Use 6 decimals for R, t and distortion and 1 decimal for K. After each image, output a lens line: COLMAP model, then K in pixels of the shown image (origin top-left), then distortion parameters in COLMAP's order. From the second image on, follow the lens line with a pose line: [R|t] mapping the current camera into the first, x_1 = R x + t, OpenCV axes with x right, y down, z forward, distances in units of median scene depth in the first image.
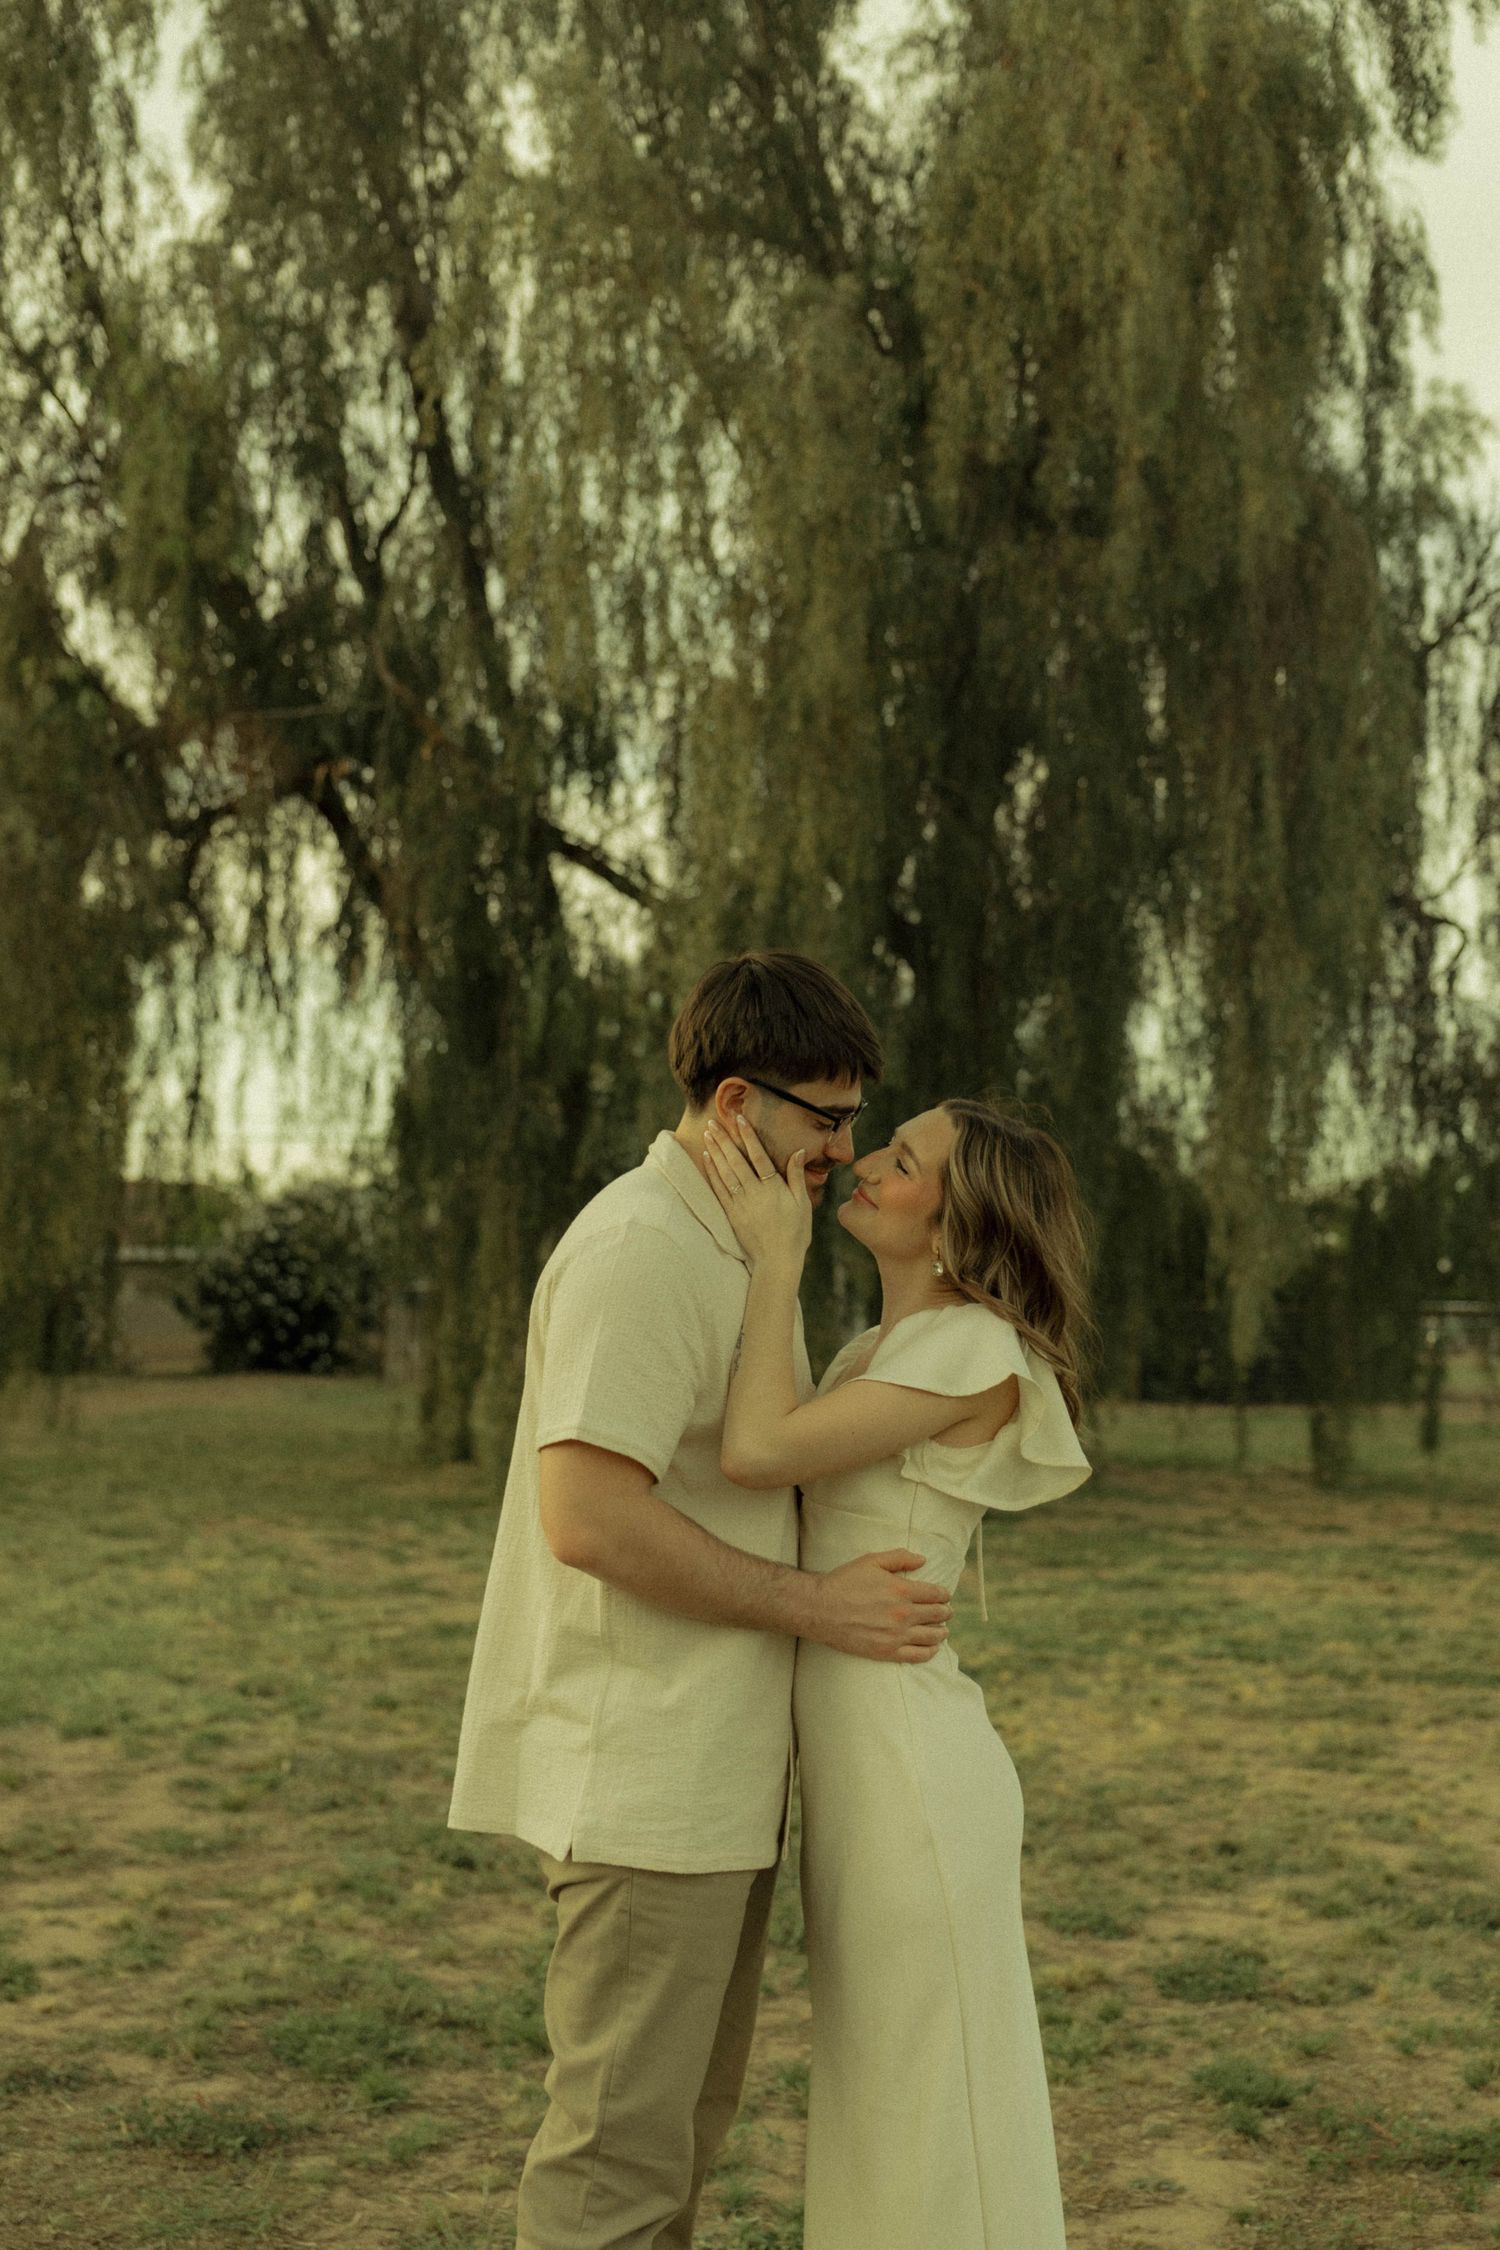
lens RADIAL K [[2590.0, 0, 750.0], [0, 2590.0, 1125.0], [0, 0, 1]] dist [0.136301, -0.543507]
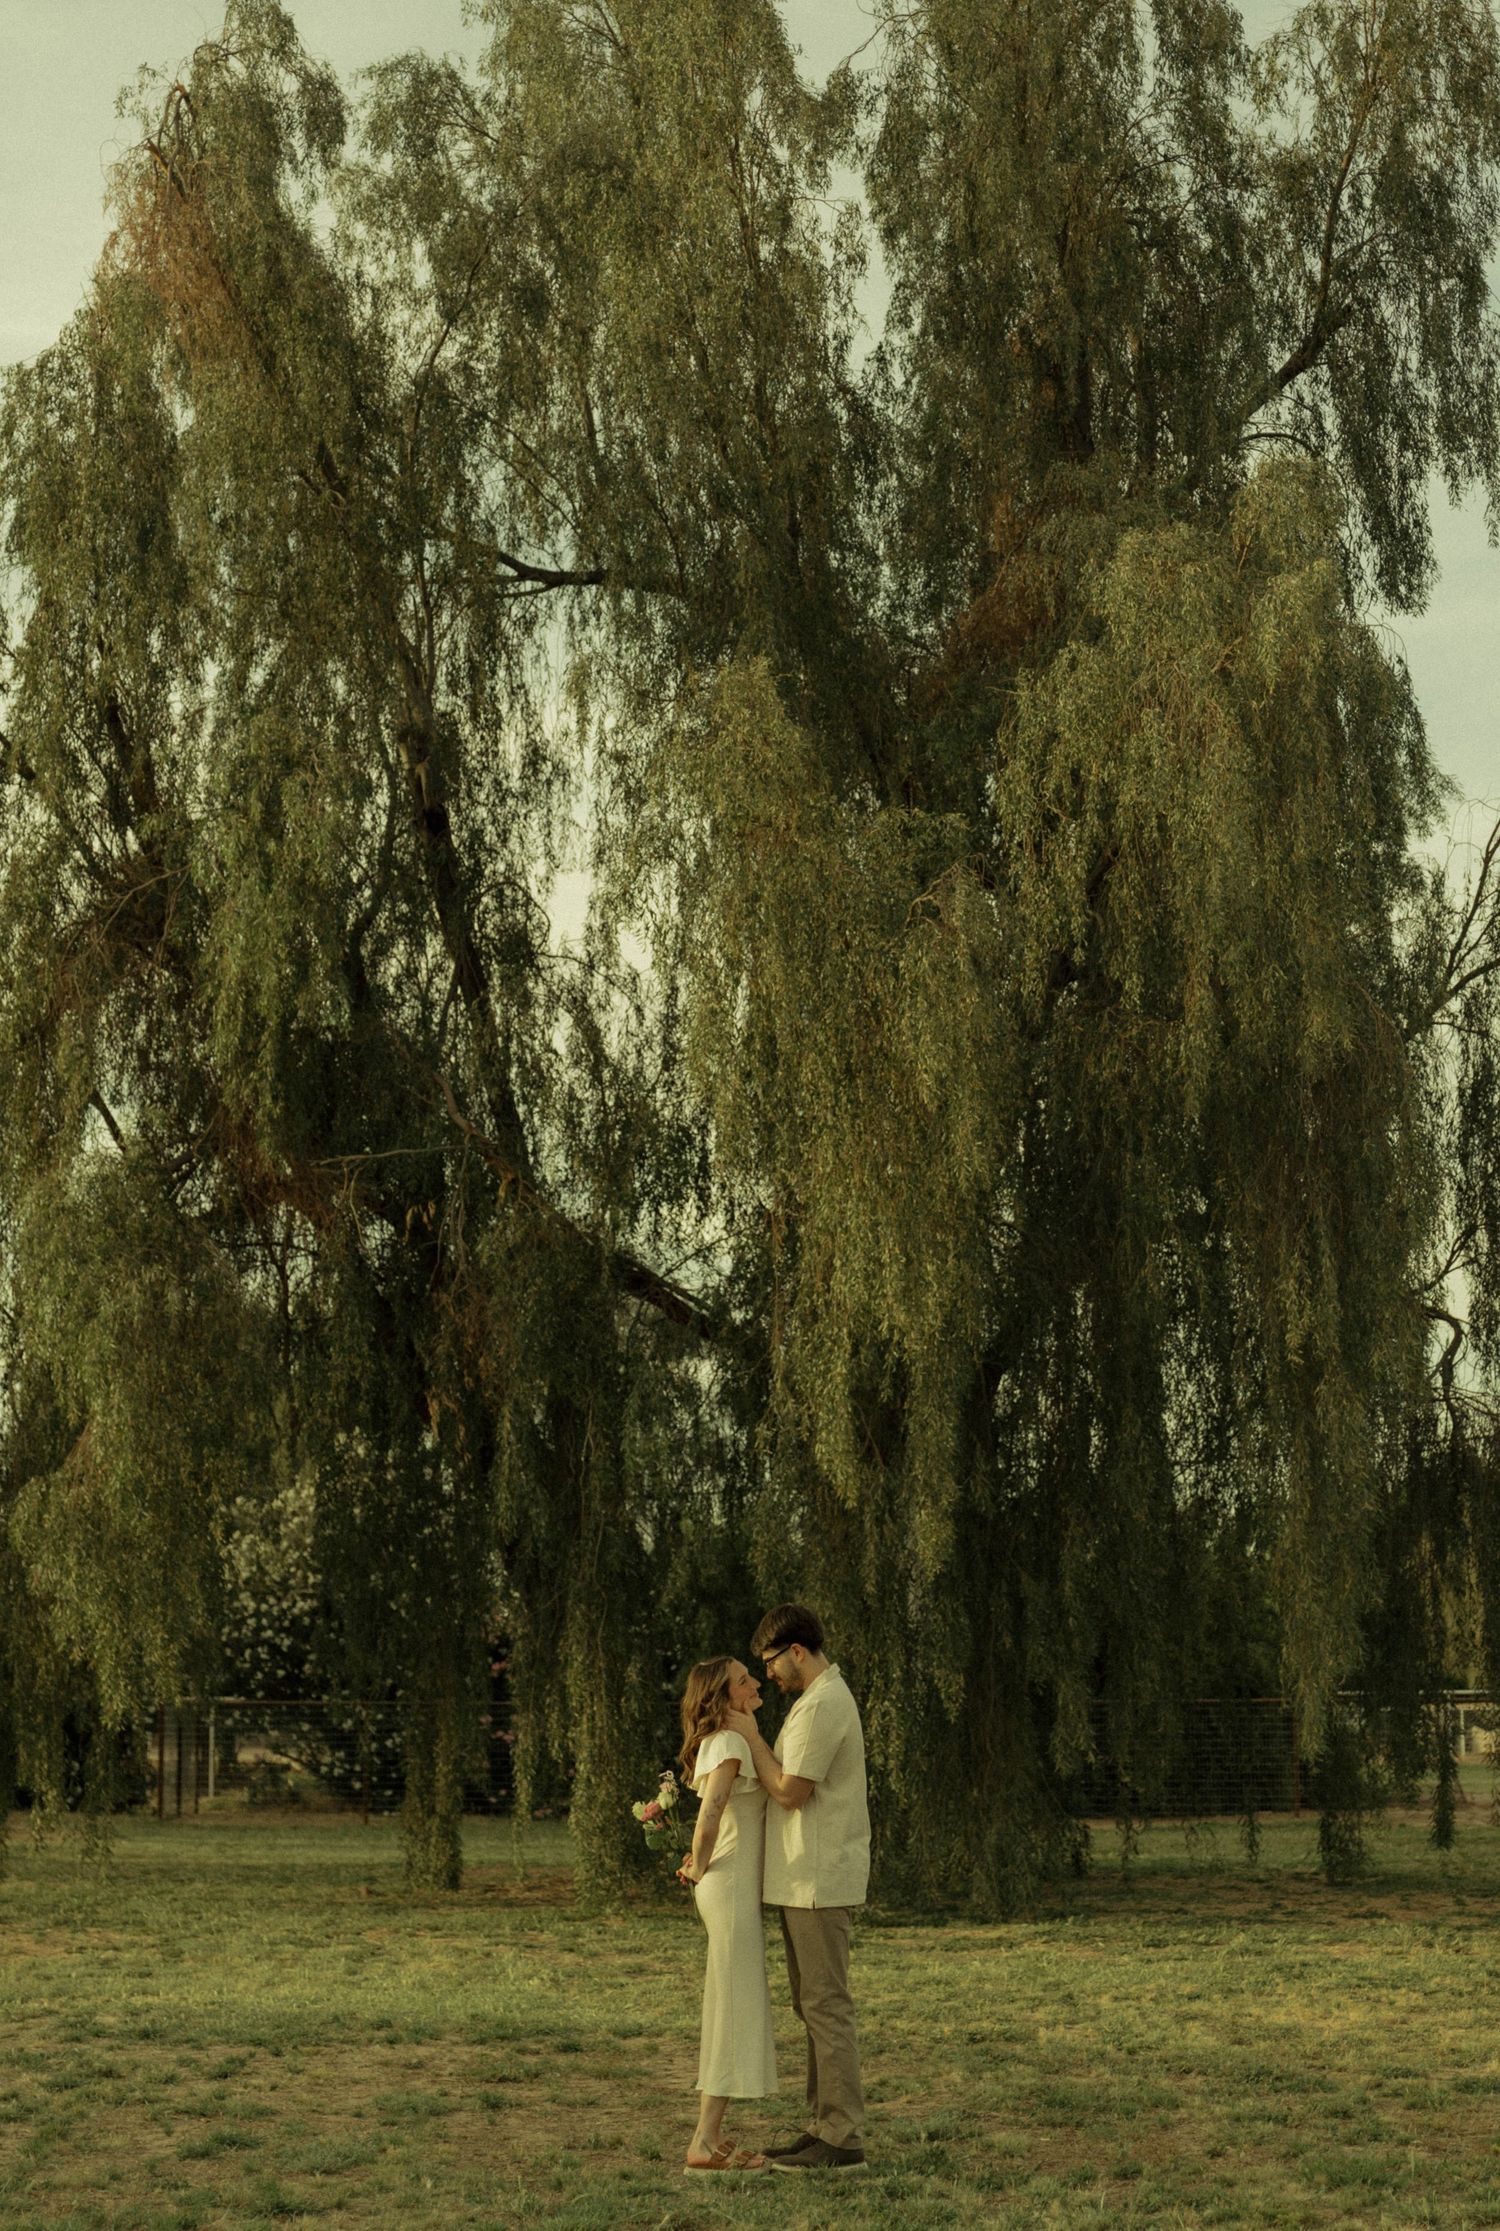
lens RADIAL K [[3863.2, 0, 645.3], [0, 3863.2, 1126.7], [0, 0, 1]] dist [-0.196249, 1.451660]
pose [[0.995717, -0.009626, 0.091955, -0.247687], [0.016937, 0.996726, -0.079060, -0.054441], [-0.090893, 0.080279, 0.992620, -0.640167]]
